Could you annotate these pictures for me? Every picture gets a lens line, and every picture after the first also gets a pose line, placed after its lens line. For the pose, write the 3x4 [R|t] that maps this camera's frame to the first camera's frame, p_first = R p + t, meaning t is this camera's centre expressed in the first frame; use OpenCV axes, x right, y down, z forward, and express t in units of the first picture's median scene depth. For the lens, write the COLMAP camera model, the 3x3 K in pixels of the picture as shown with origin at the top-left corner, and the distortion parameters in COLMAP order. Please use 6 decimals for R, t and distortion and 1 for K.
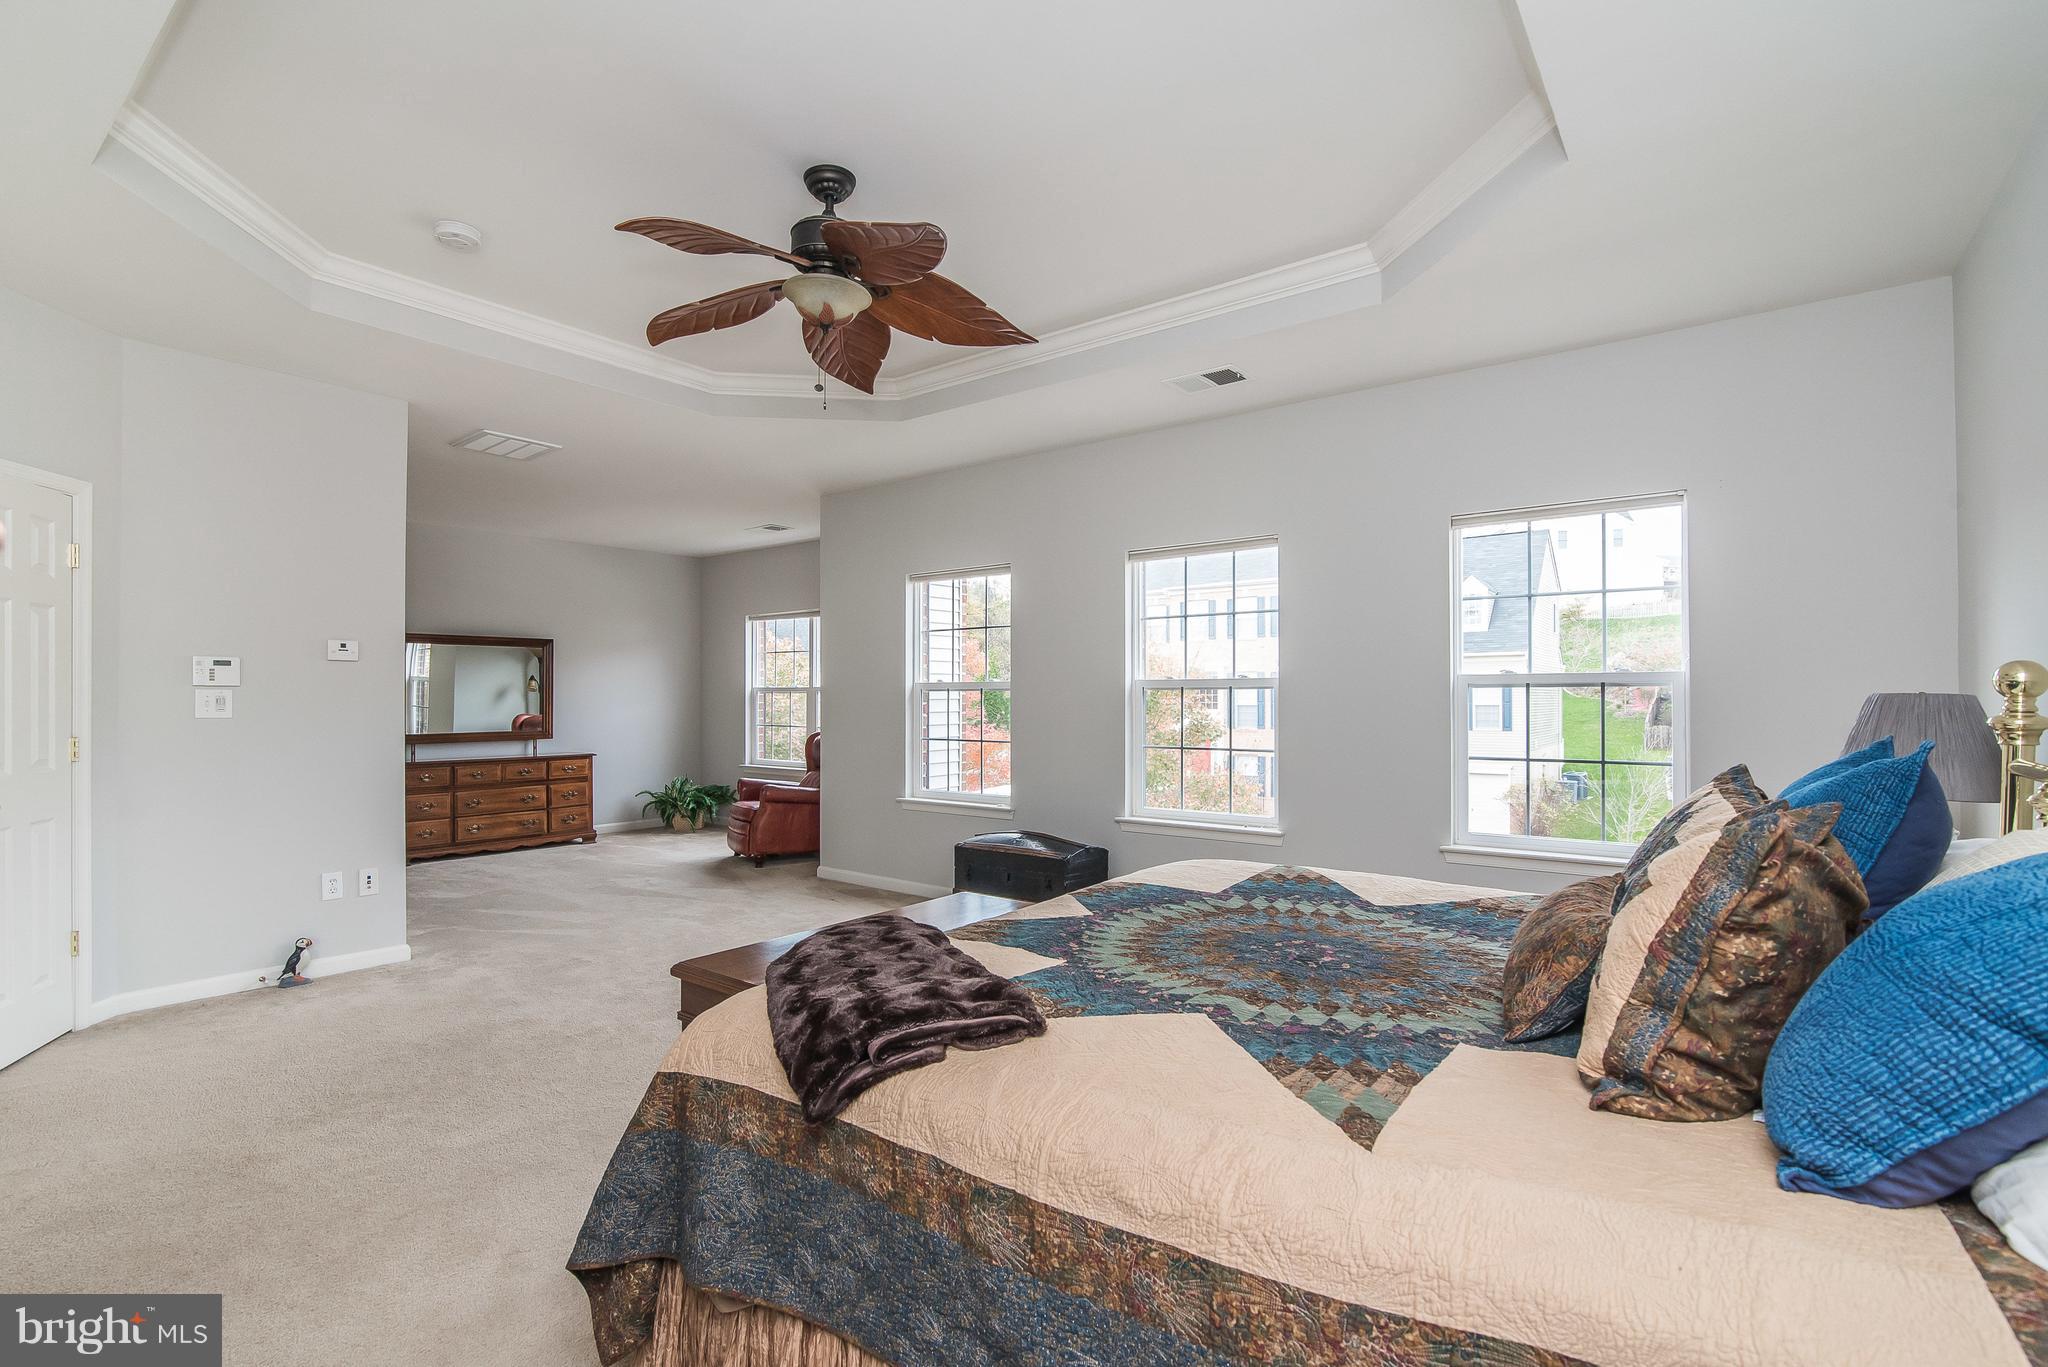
lens RADIAL K [[939.9, 0, 1024.6], [0, 939.9, 694.4], [0, 0, 1]] dist [-0.018327, 0.001835]
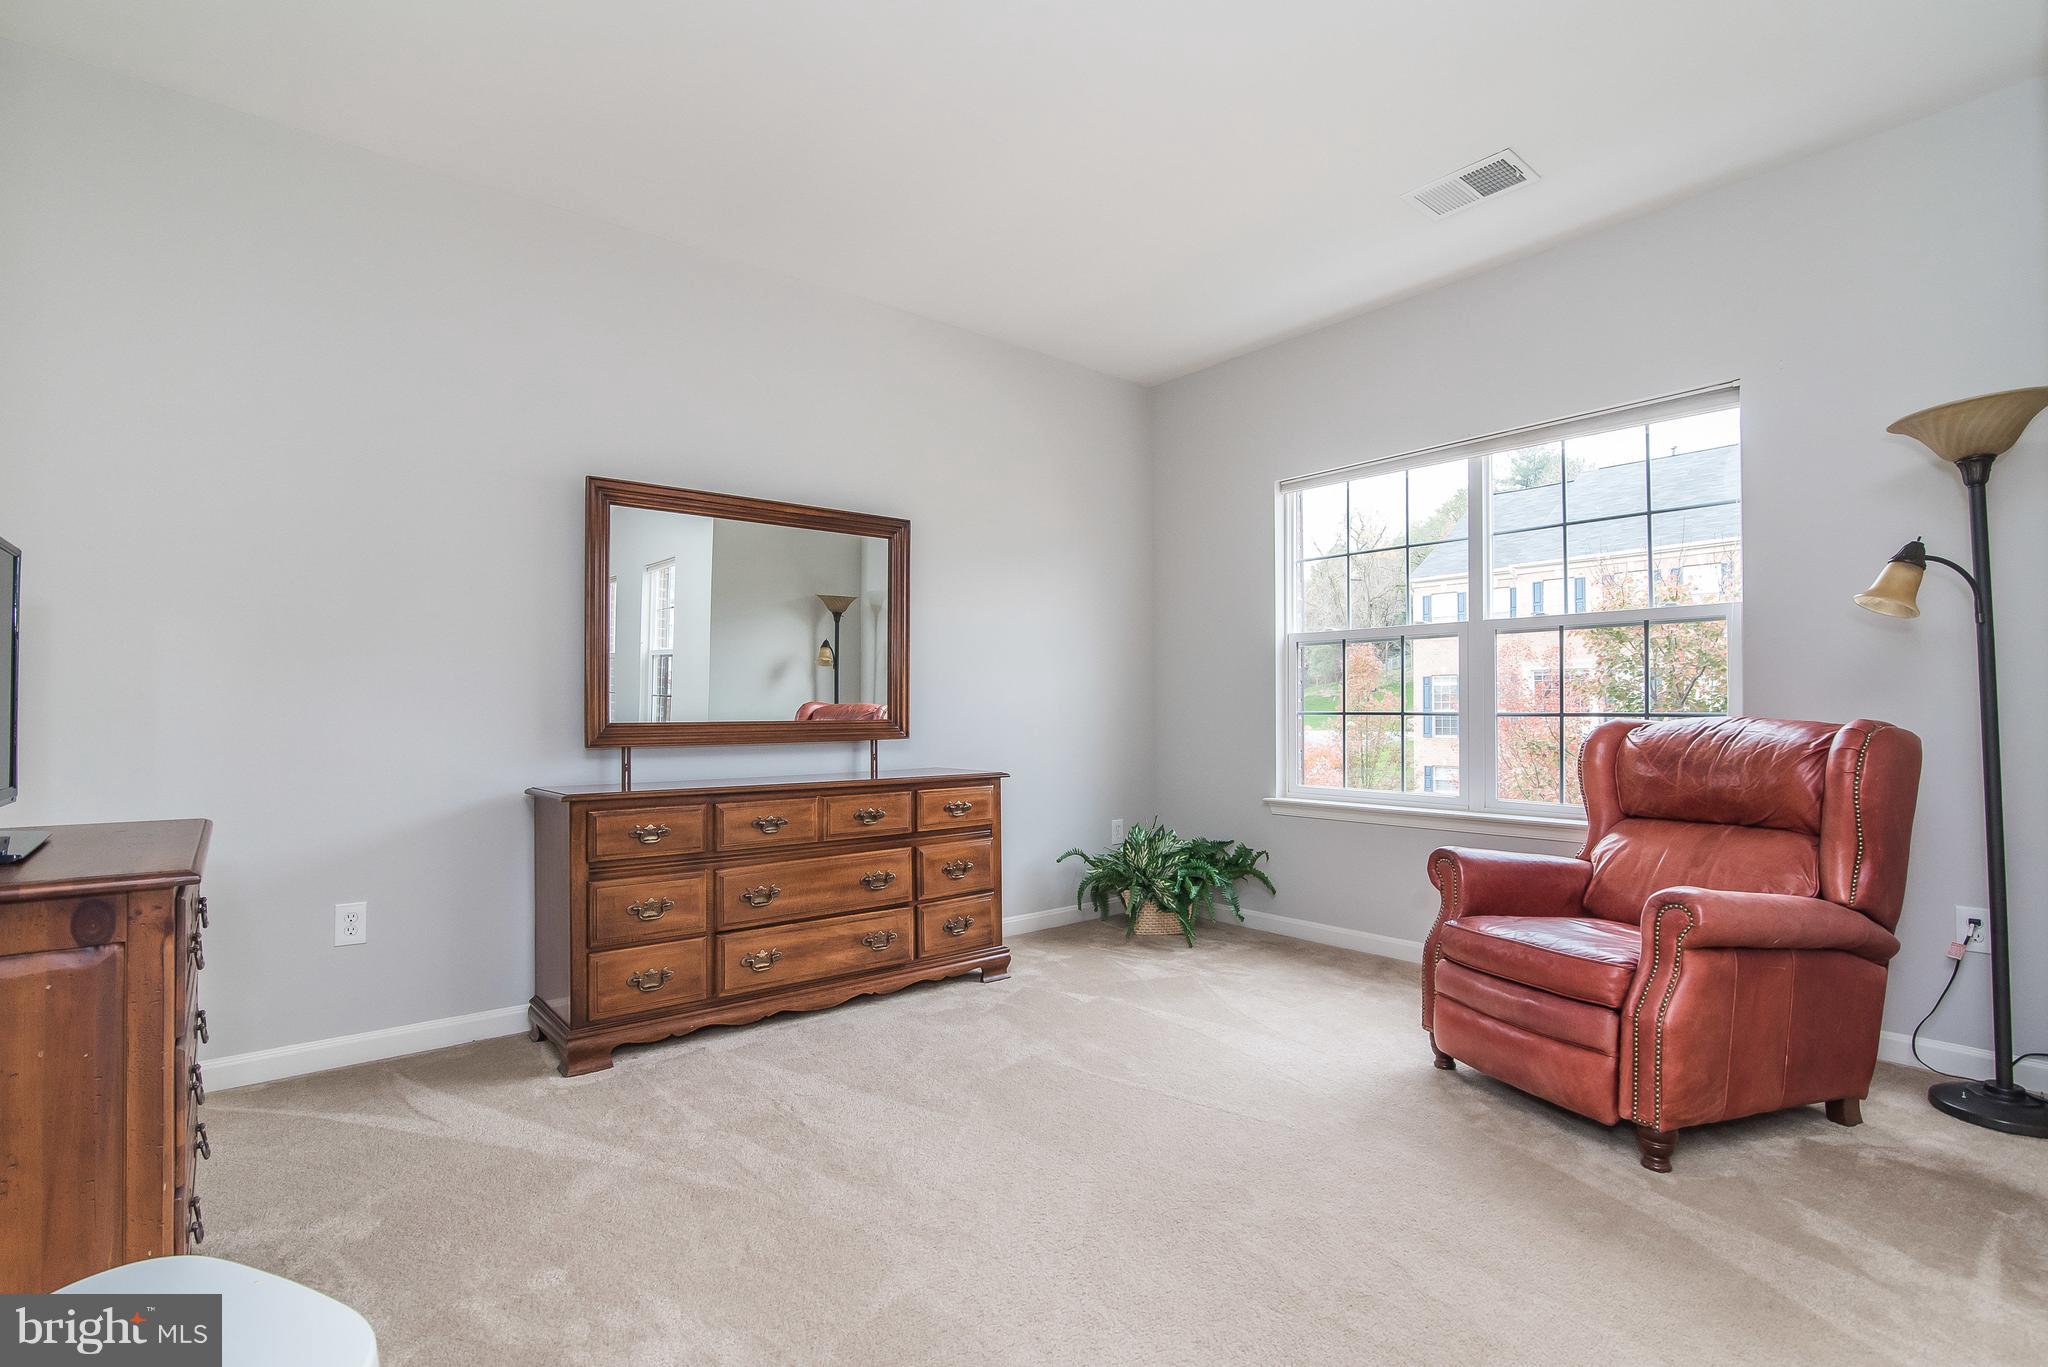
lens RADIAL K [[939.9, 0, 1024.6], [0, 939.9, 694.4], [0, 0, 1]] dist [-0.018327, 0.001835]
pose [[0.976369, -0.007460, -0.215982, -0.358578], [0.004886, 0.999911, -0.012447, 0.032576], [0.216055, 0.011097, 0.976318, 0.577862]]
